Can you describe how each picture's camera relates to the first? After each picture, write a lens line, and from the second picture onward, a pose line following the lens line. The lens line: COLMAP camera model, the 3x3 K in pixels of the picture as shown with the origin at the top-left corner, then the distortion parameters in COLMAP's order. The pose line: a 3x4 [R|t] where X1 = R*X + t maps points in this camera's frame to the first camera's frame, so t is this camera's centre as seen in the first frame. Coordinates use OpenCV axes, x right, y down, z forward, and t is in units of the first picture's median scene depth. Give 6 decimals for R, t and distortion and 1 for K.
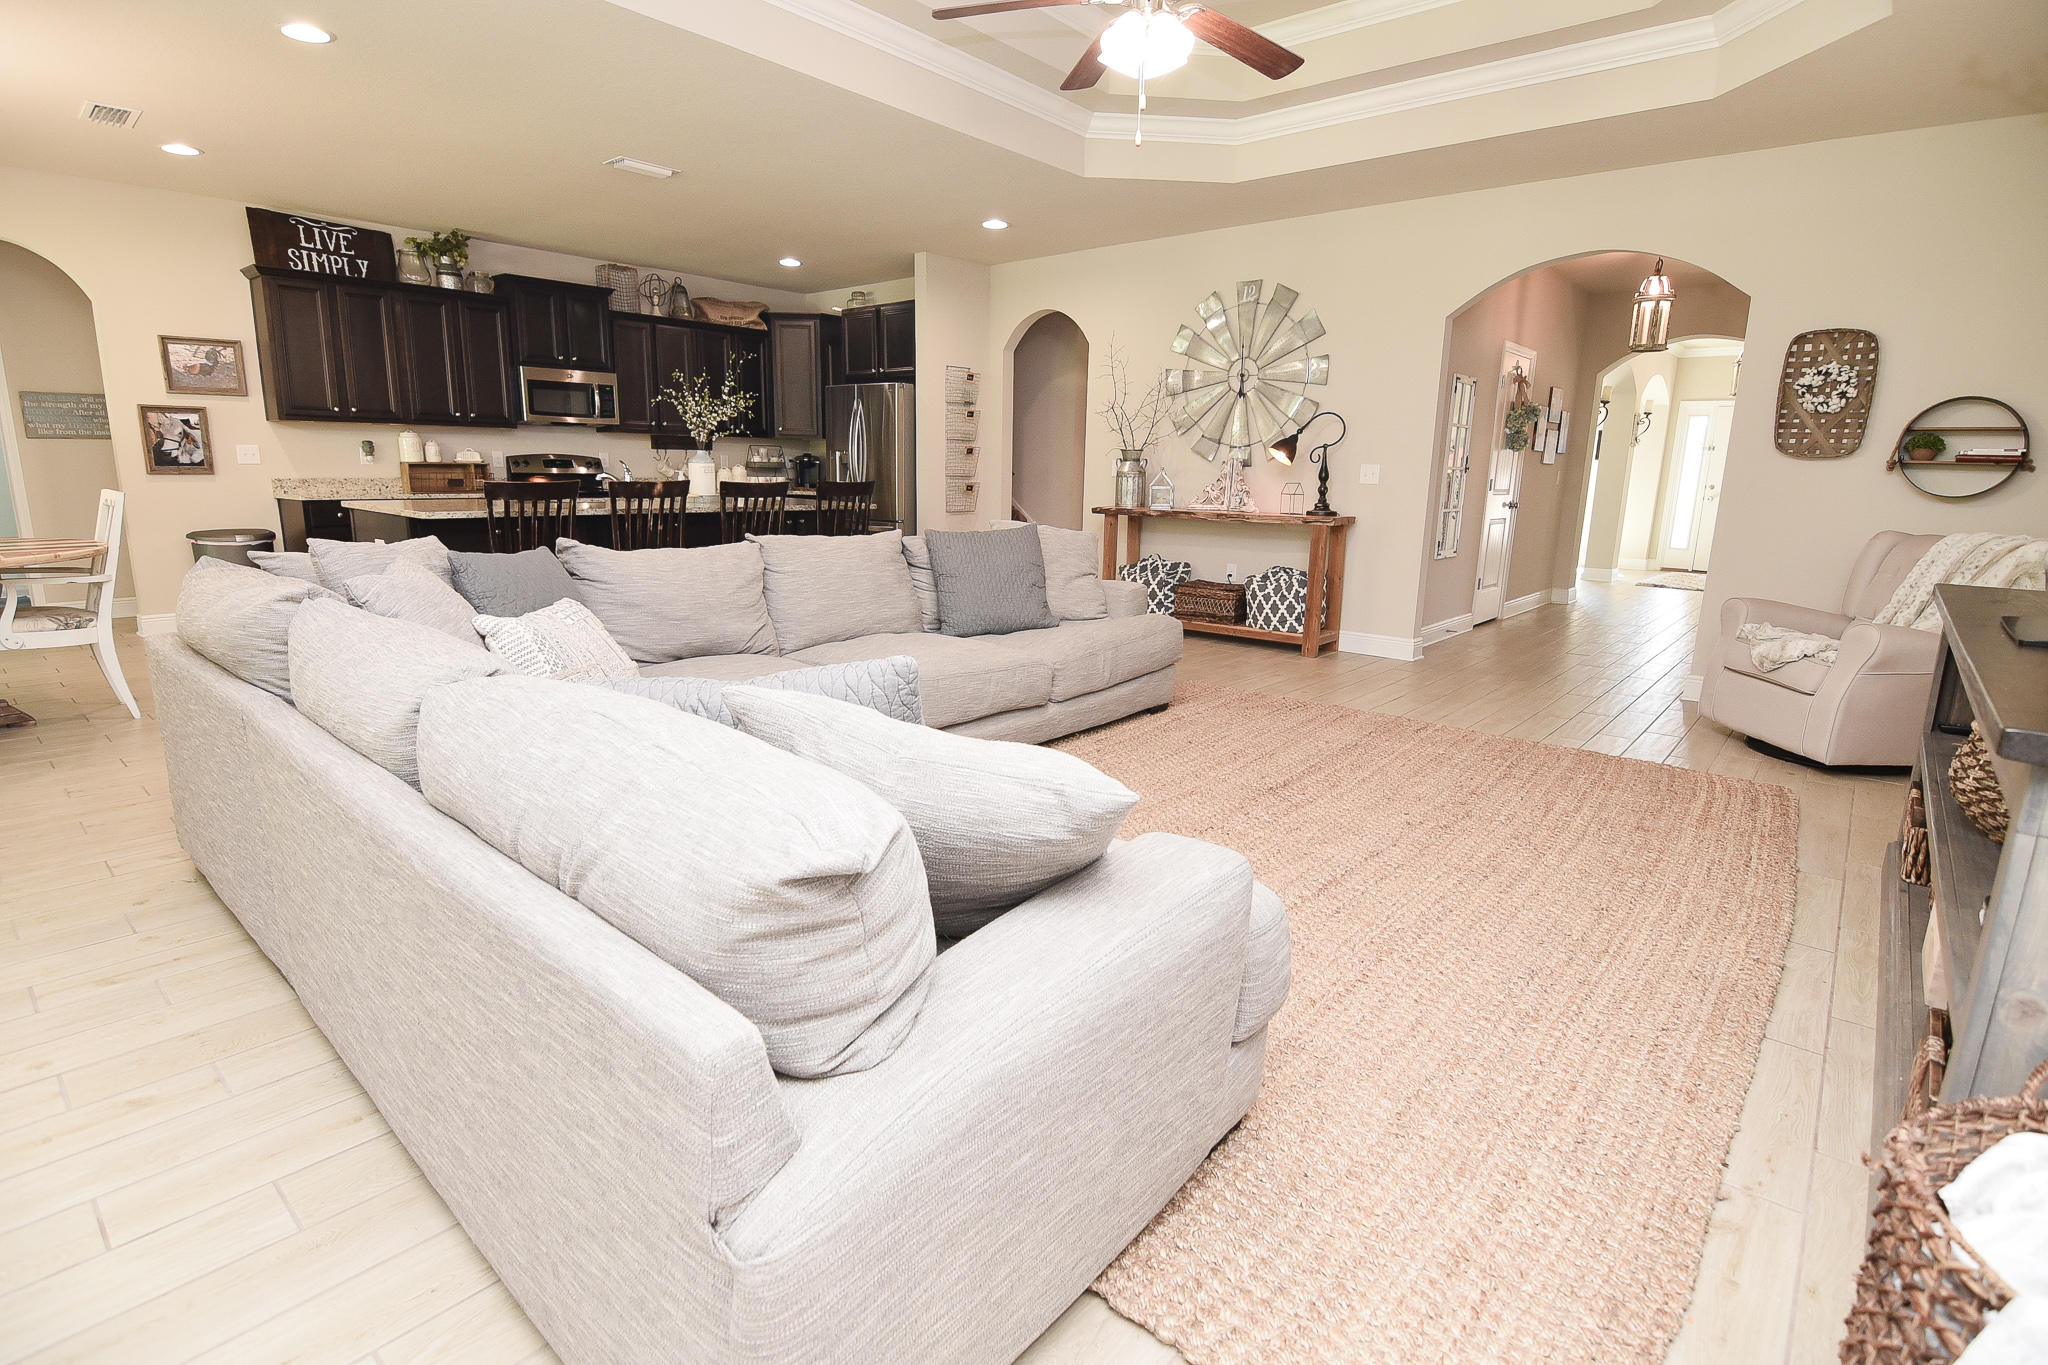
lens RADIAL K [[987.4, 0, 1018.6], [0, 987.4, 681.1], [0, 0, 1]] dist [-0.017213, -0.004683]
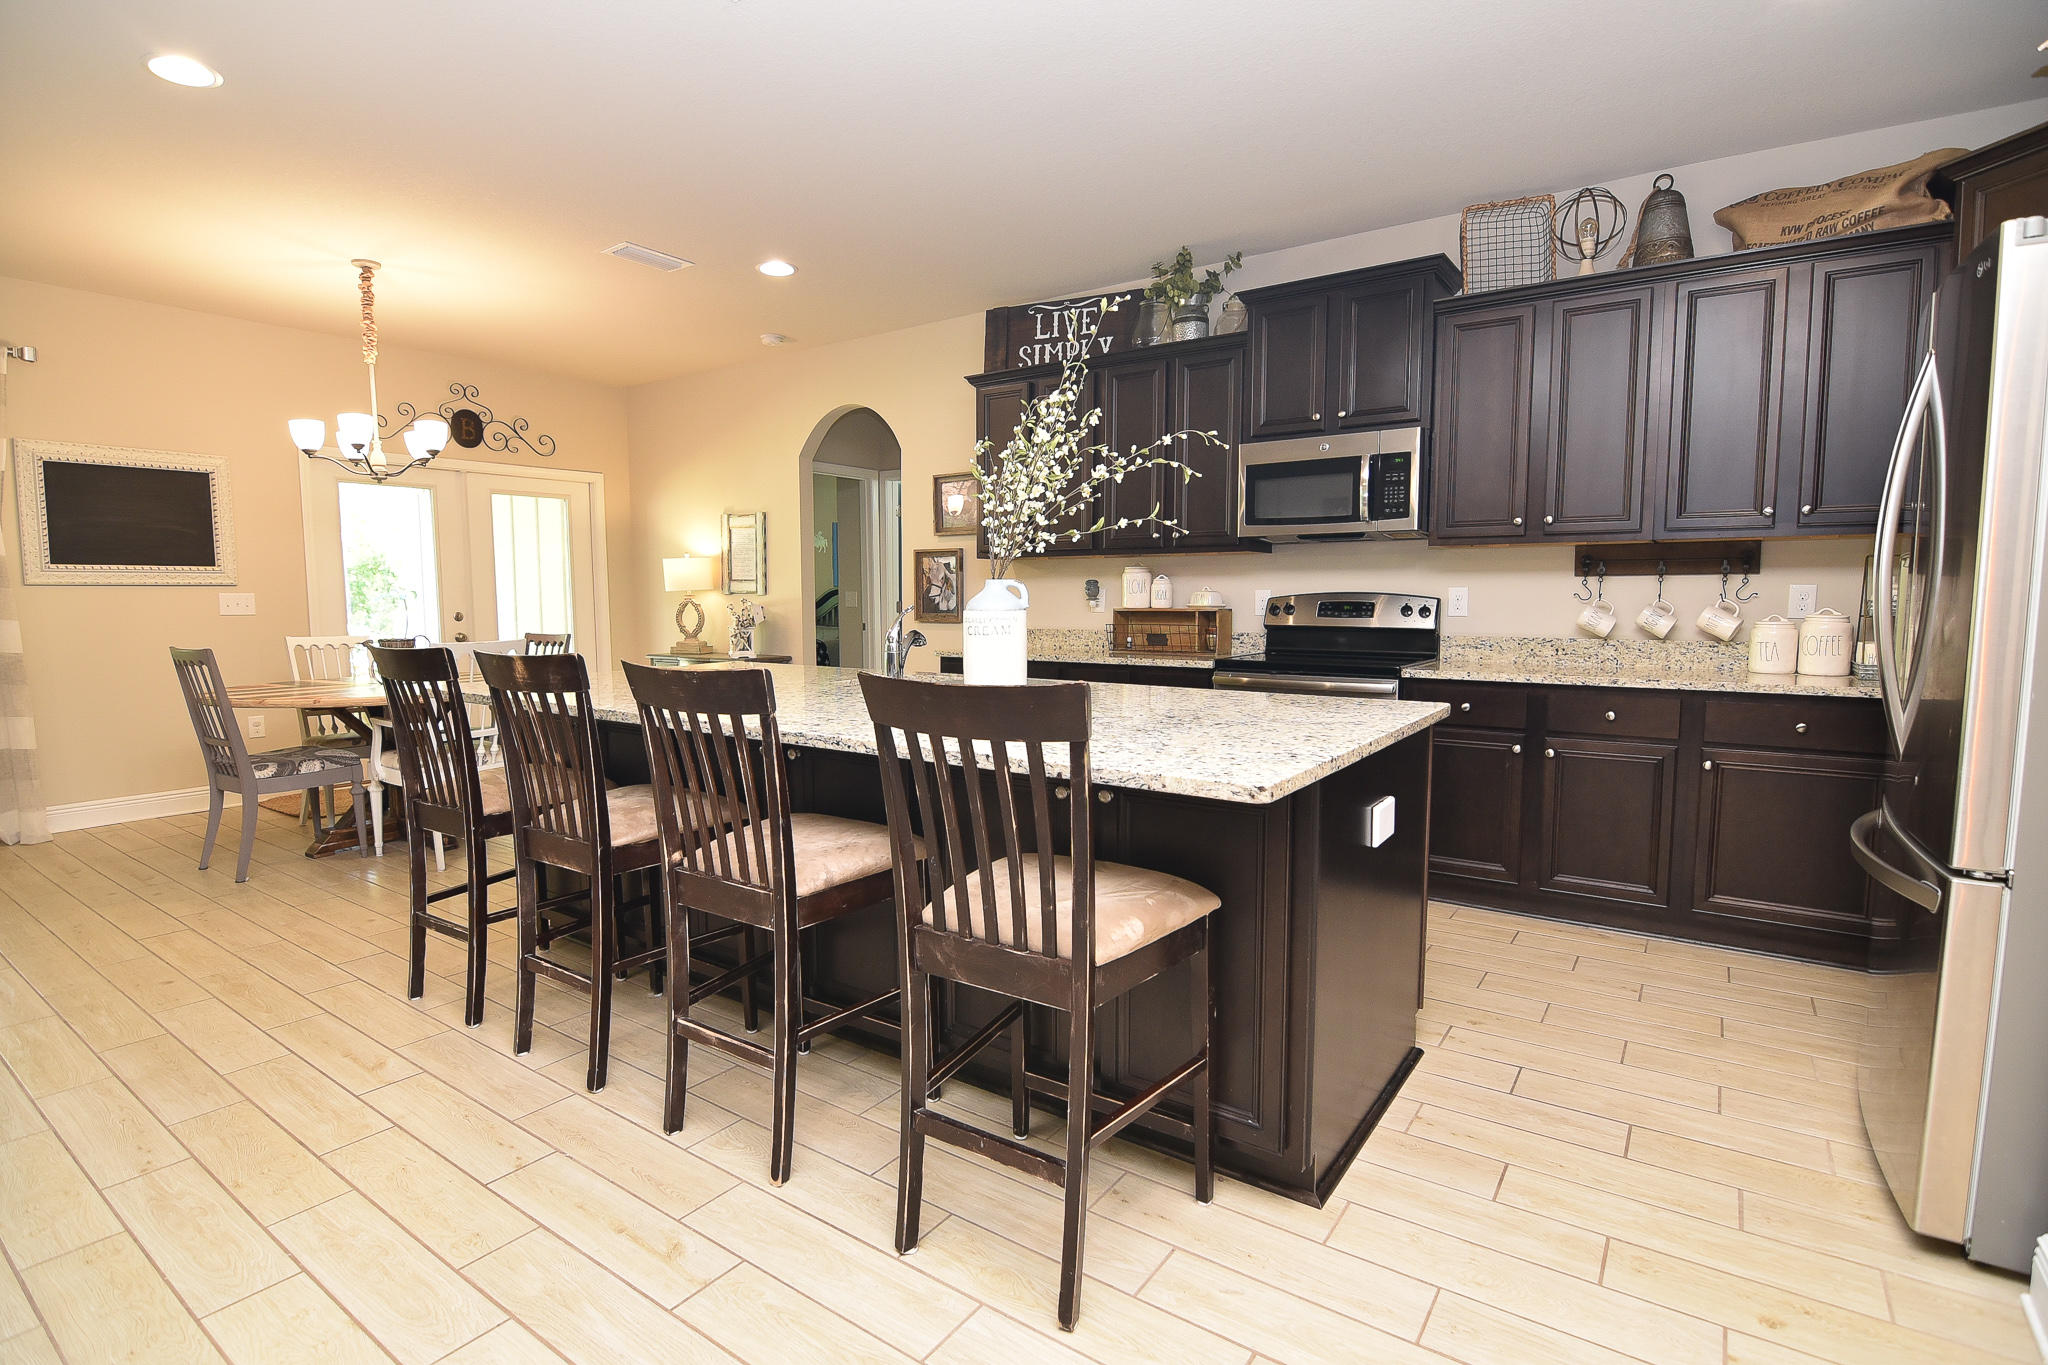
lens RADIAL K [[987.4, 0, 1035.0], [0, 987.4, 682.5], [0, 0, 1]] dist [-0.017213, -0.004683]
pose [[0.114859, 0.066687, -0.991141, 0.071708], [-0.206169, 0.977620, 0.041885, -0.205724], [0.971752, 0.199532, 0.126037, 0.939092]]
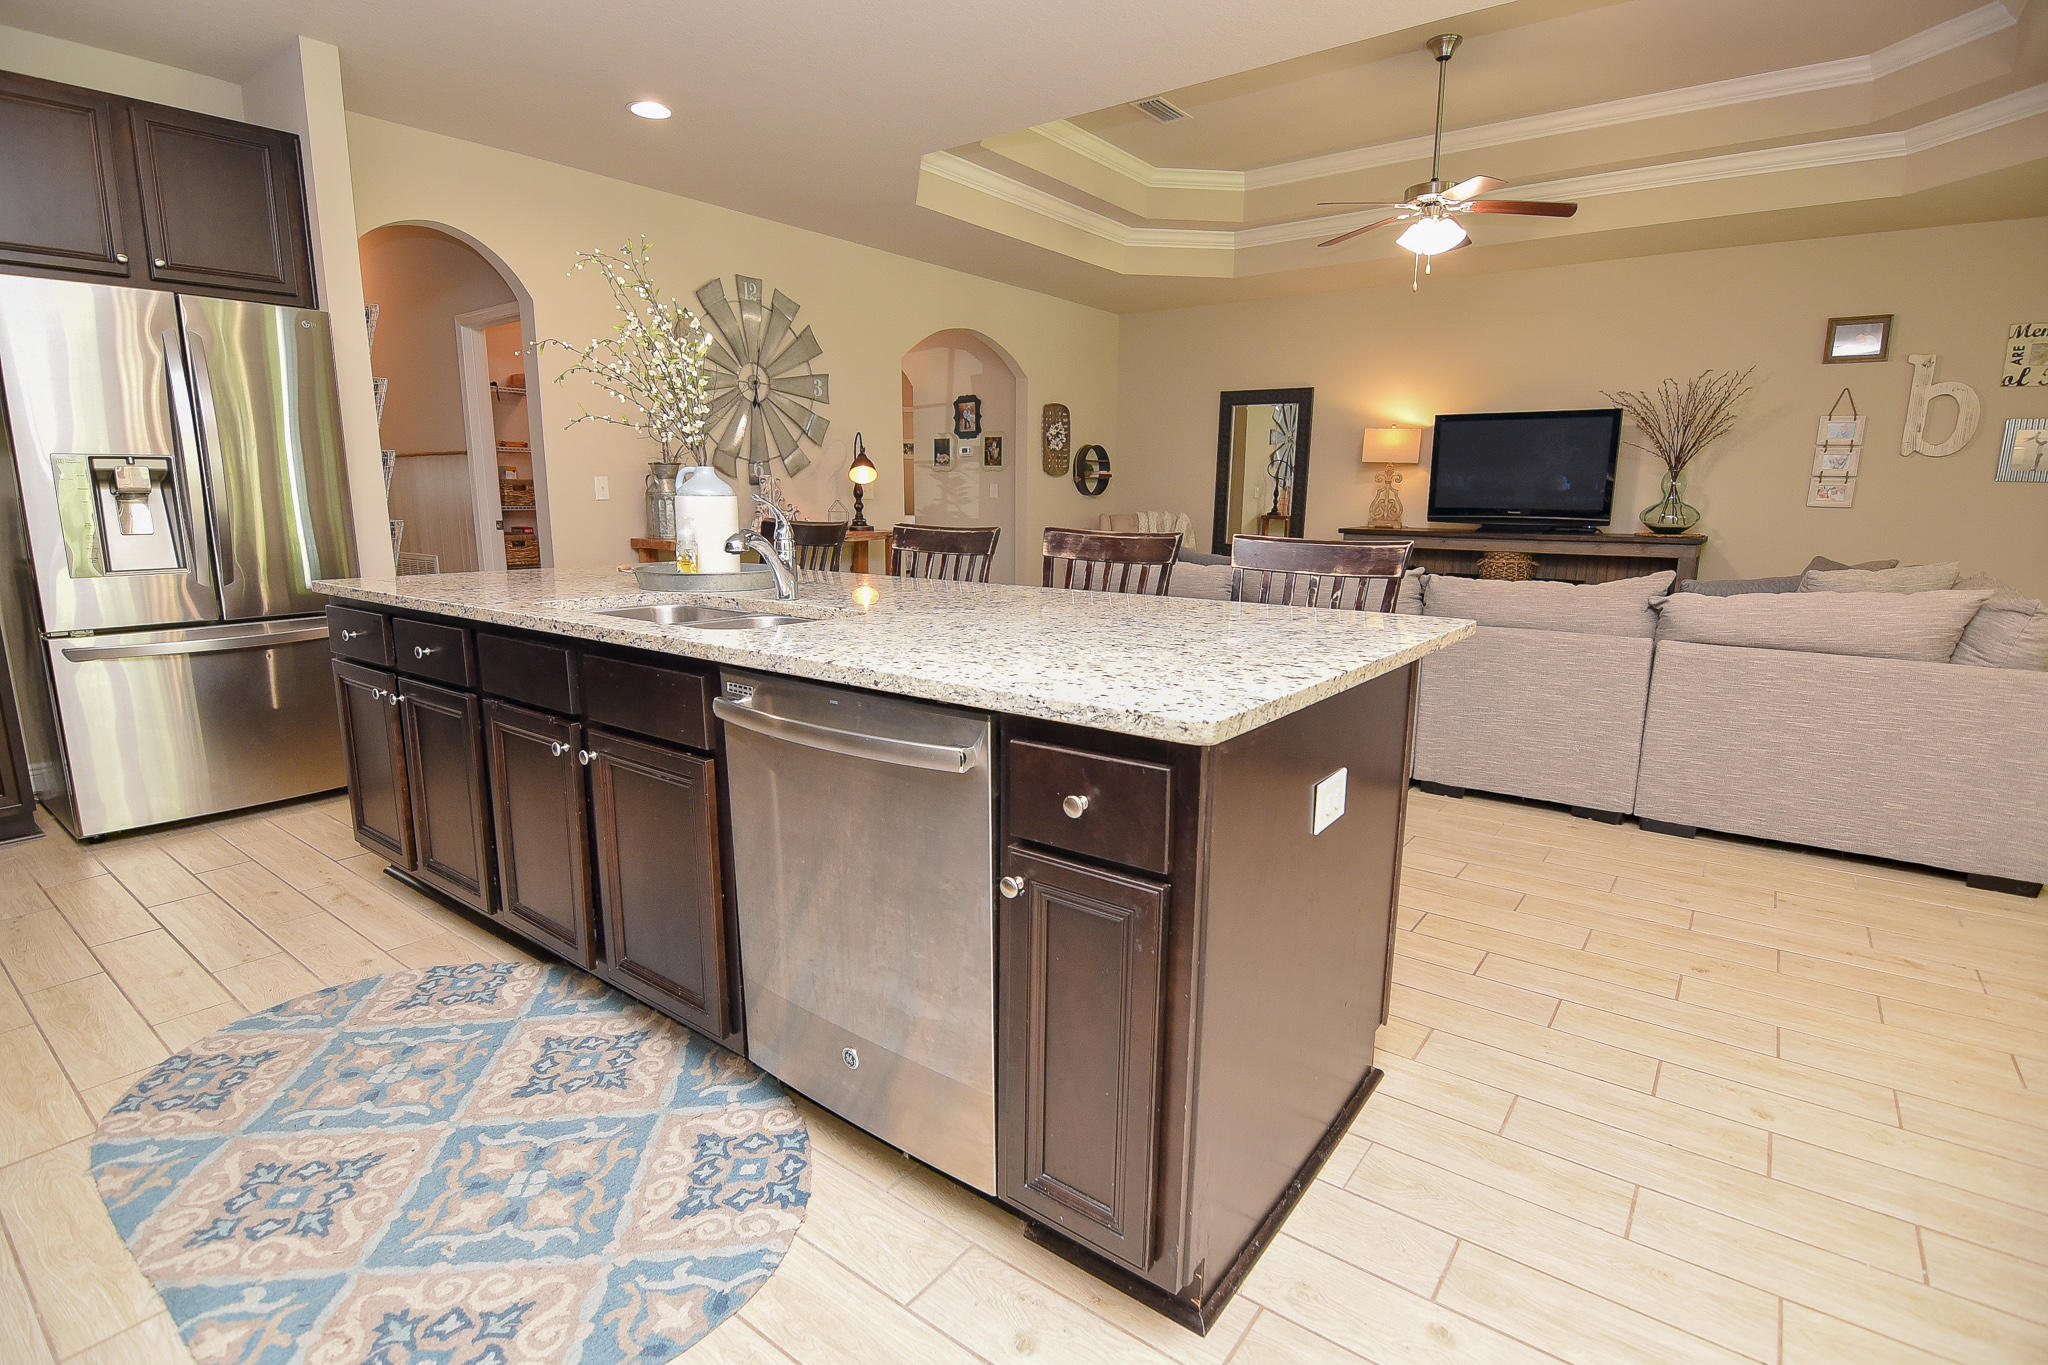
lens RADIAL K [[987.4, 0, 1012.3], [0, 987.4, 688.0], [0, 0, 1]] dist [-0.017213, -0.004683]
pose [[-0.063847, -0.215309, 0.974456, -0.739186], [0.206284, 0.952513, 0.223977, -0.203590], [-0.976407, 0.215315, -0.016401, 0.867757]]
